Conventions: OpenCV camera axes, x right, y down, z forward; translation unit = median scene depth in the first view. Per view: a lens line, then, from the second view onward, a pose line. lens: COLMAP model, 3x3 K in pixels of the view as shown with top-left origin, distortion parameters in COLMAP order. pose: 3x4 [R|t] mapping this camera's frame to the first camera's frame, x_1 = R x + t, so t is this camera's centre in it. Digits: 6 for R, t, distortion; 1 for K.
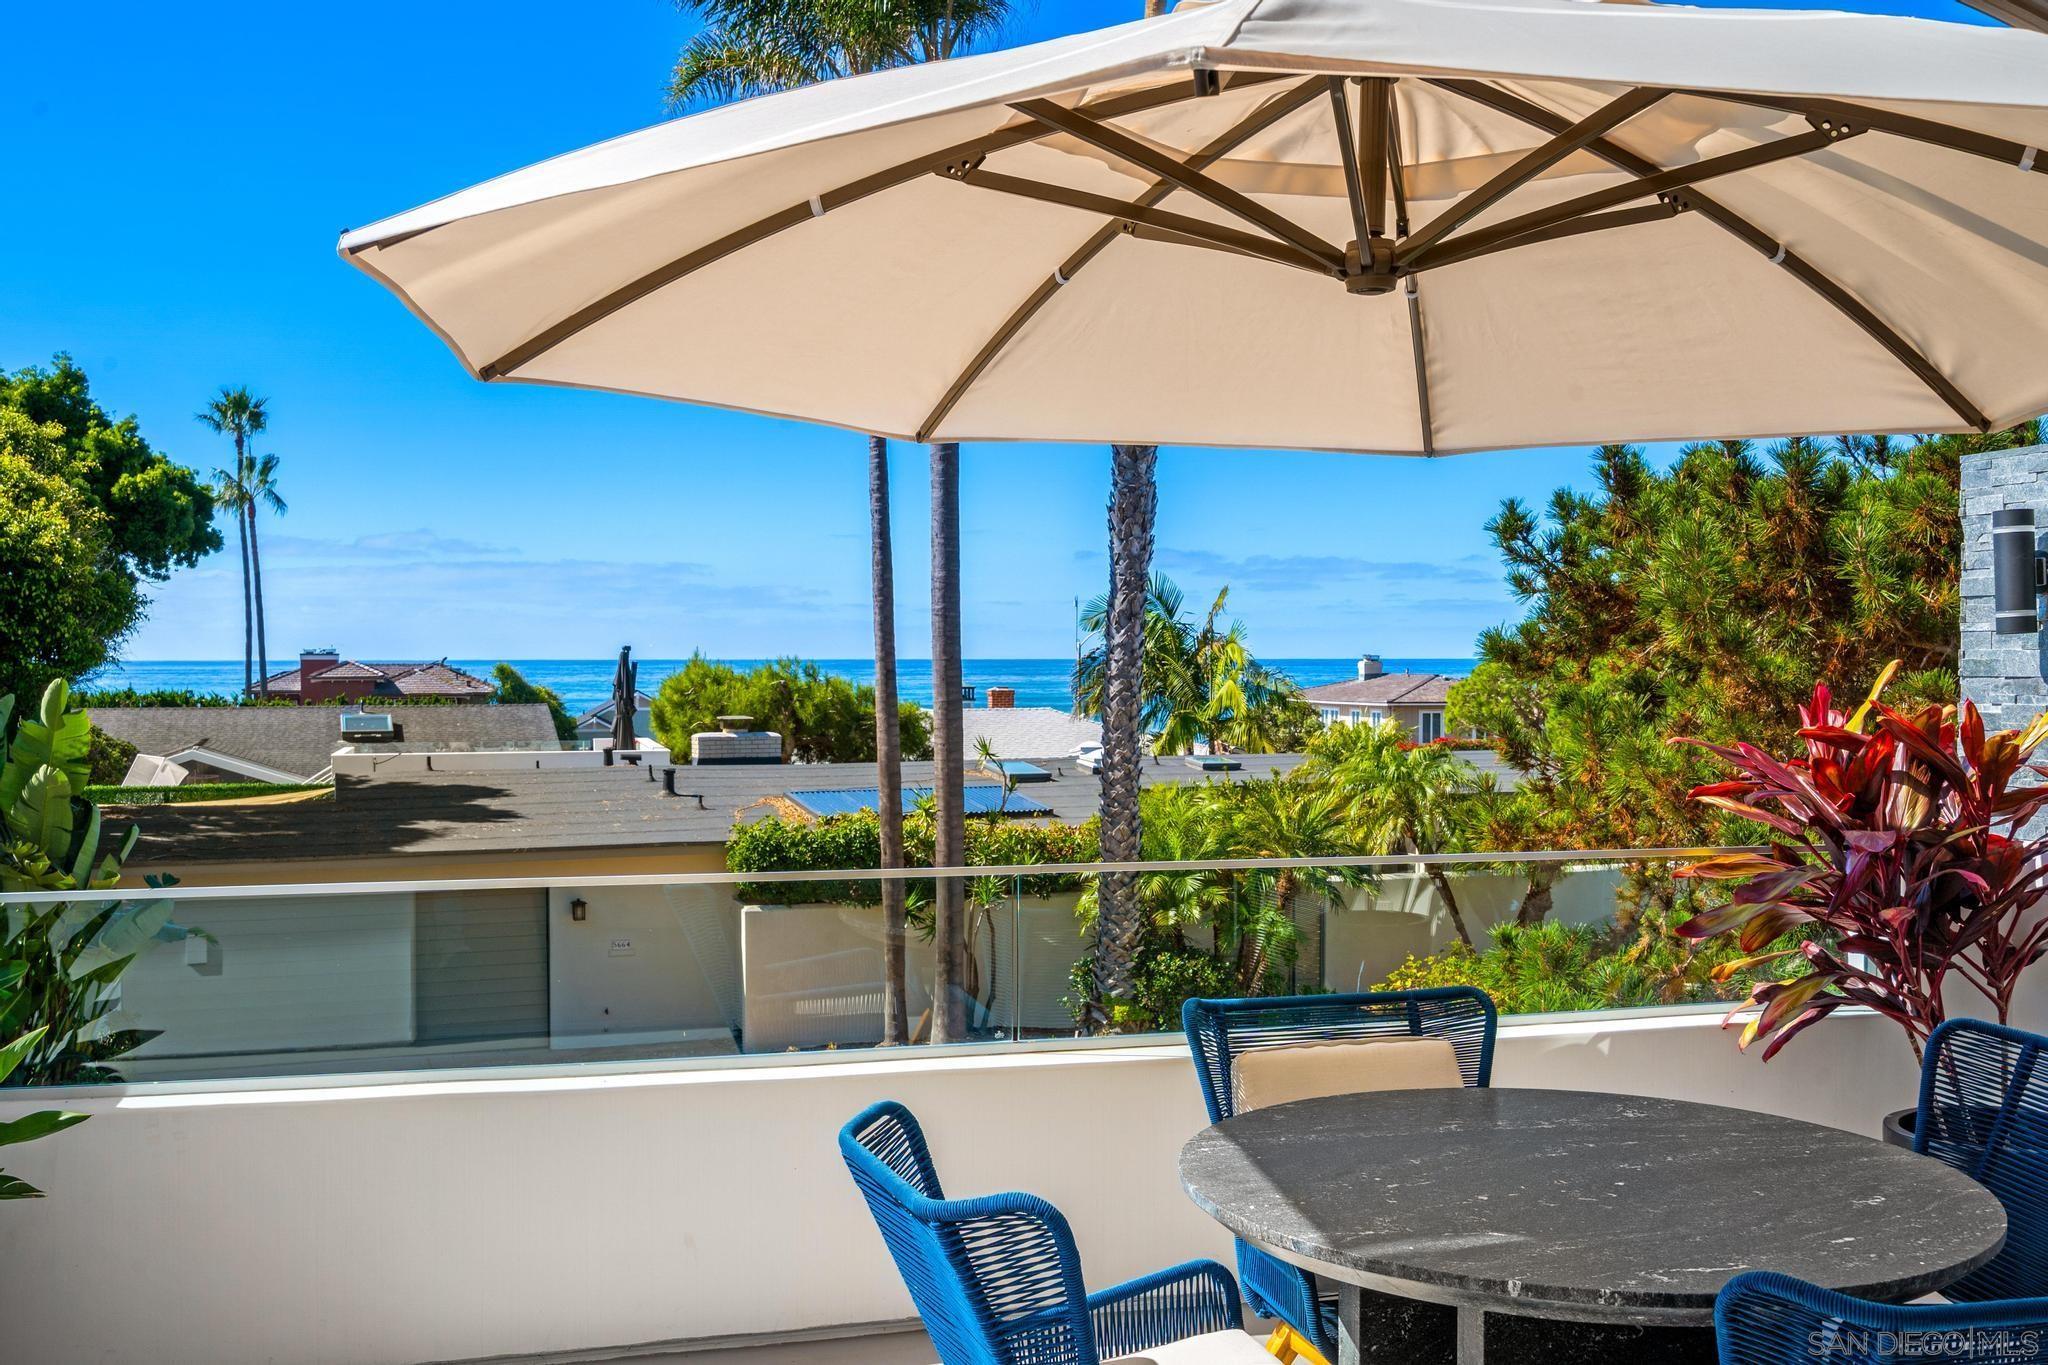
lens RADIAL K [[2008.5, 0, 1024.0], [0, 2008.5, 682.5], [0, 0, 1]] dist [-0.003606, -0.003425]
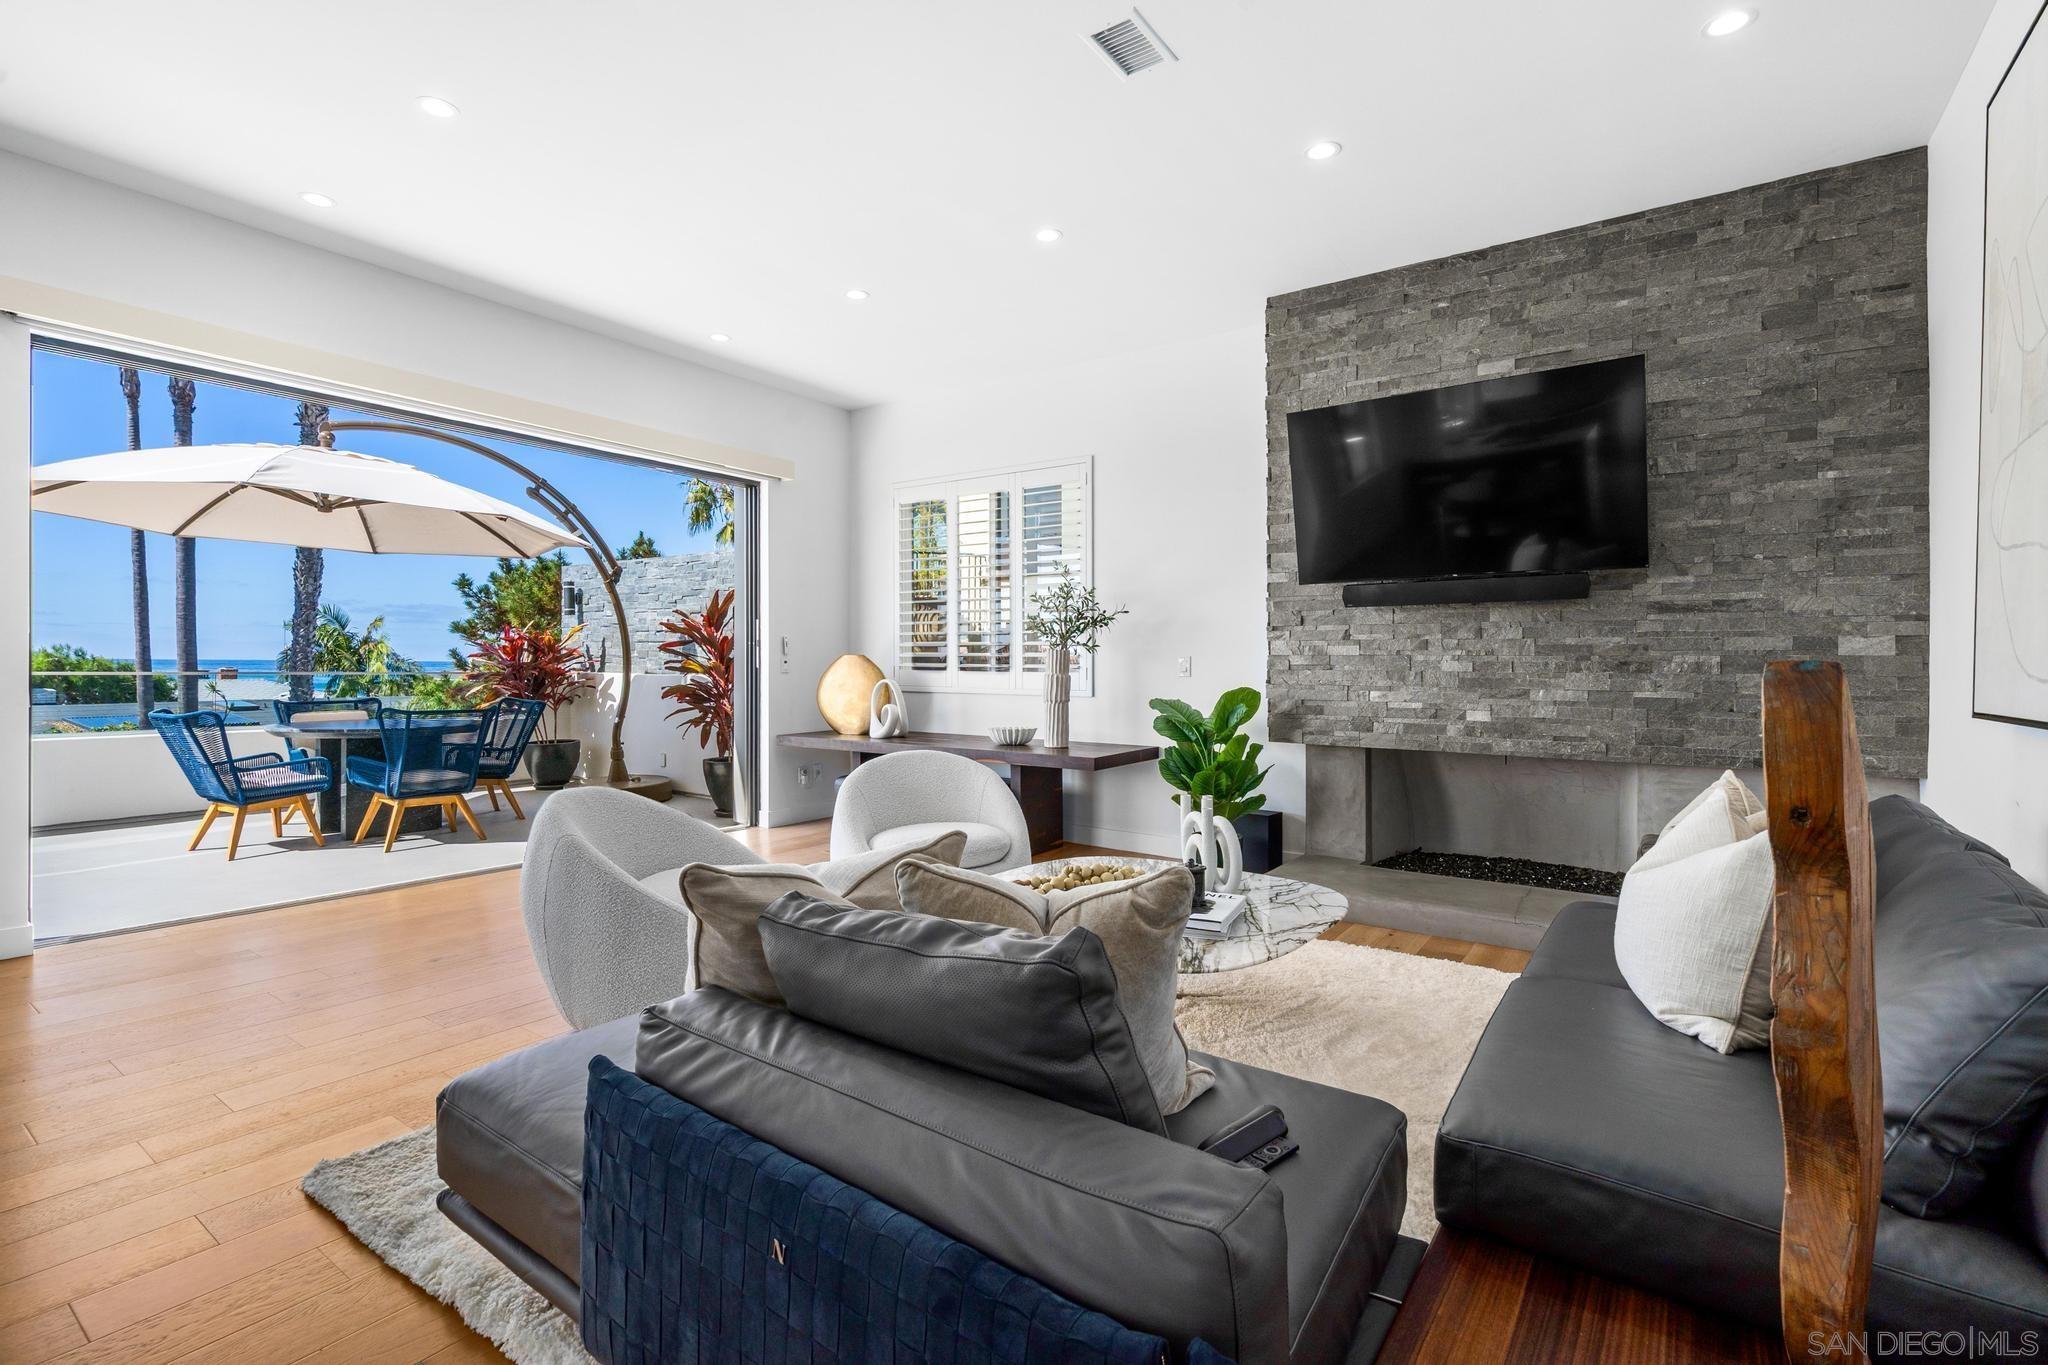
lens RADIAL K [[940.6, 0, 1019.2], [0, 940.6, 664.4], [0, 0, 1]] dist [-0.001165, 0.000563]
pose [[0.773528, 0.005690, 0.633737, 0.008726], [0.000475, 0.999954, -0.009557, 0.021636], [-0.633762, 0.007693, 0.773490, -0.223331]]
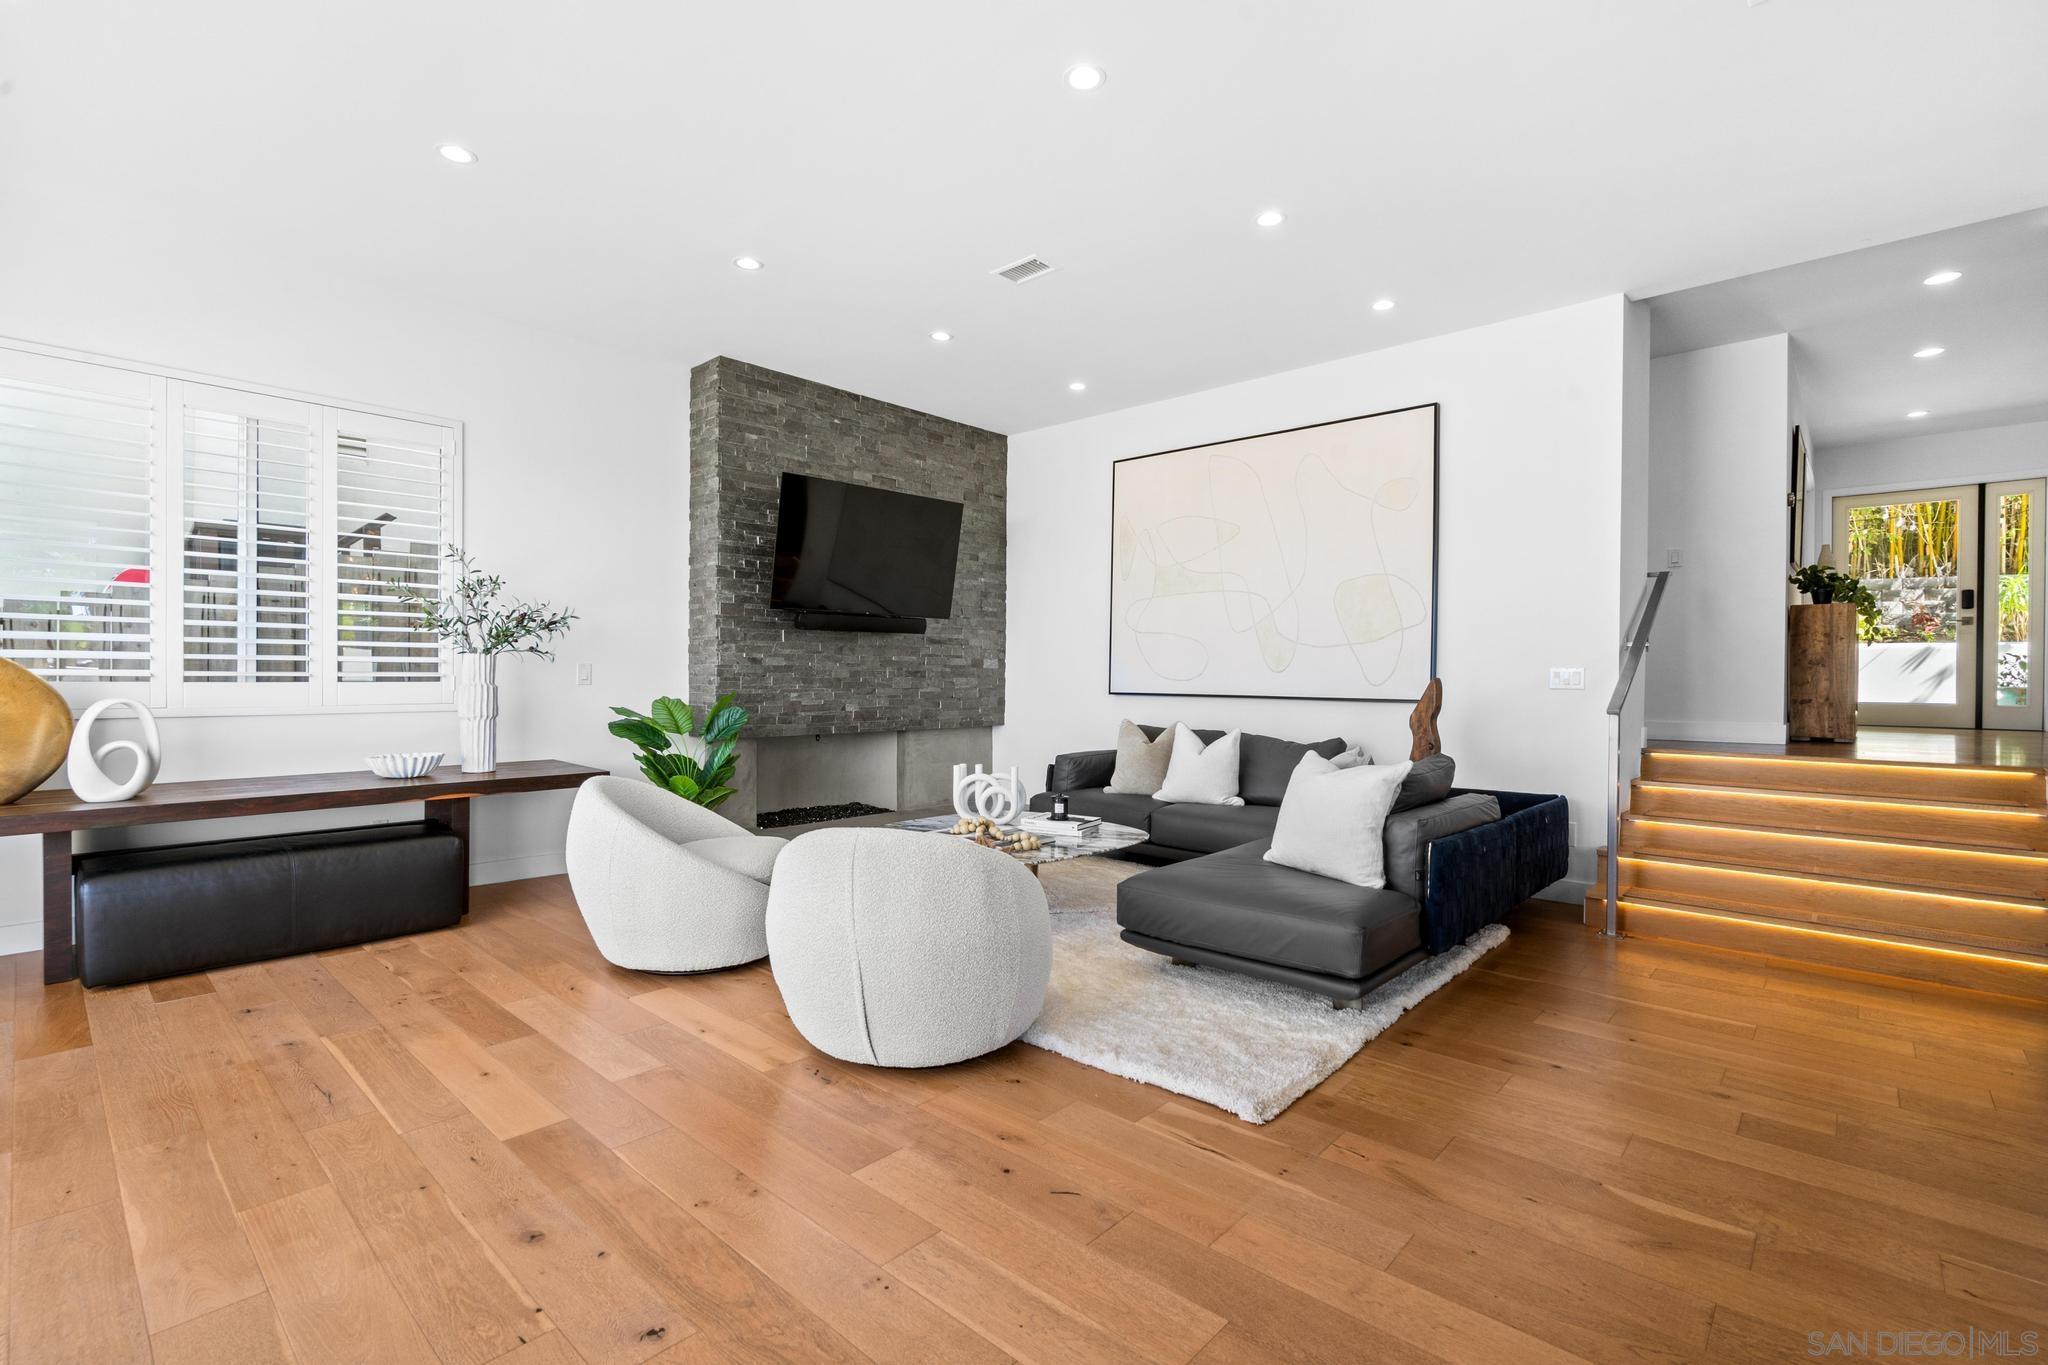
lens RADIAL K [[929.7, 0, 1017.1], [0, 929.7, 694.6], [0, 0, 1]] dist [0.001280, 0.000121]
pose [[-0.530476, -0.017428, 0.847521, -0.067991], [0.006743, 0.999670, 0.024778, 0.019752], [-0.847673, 0.018859, -0.530183, -0.015248]]
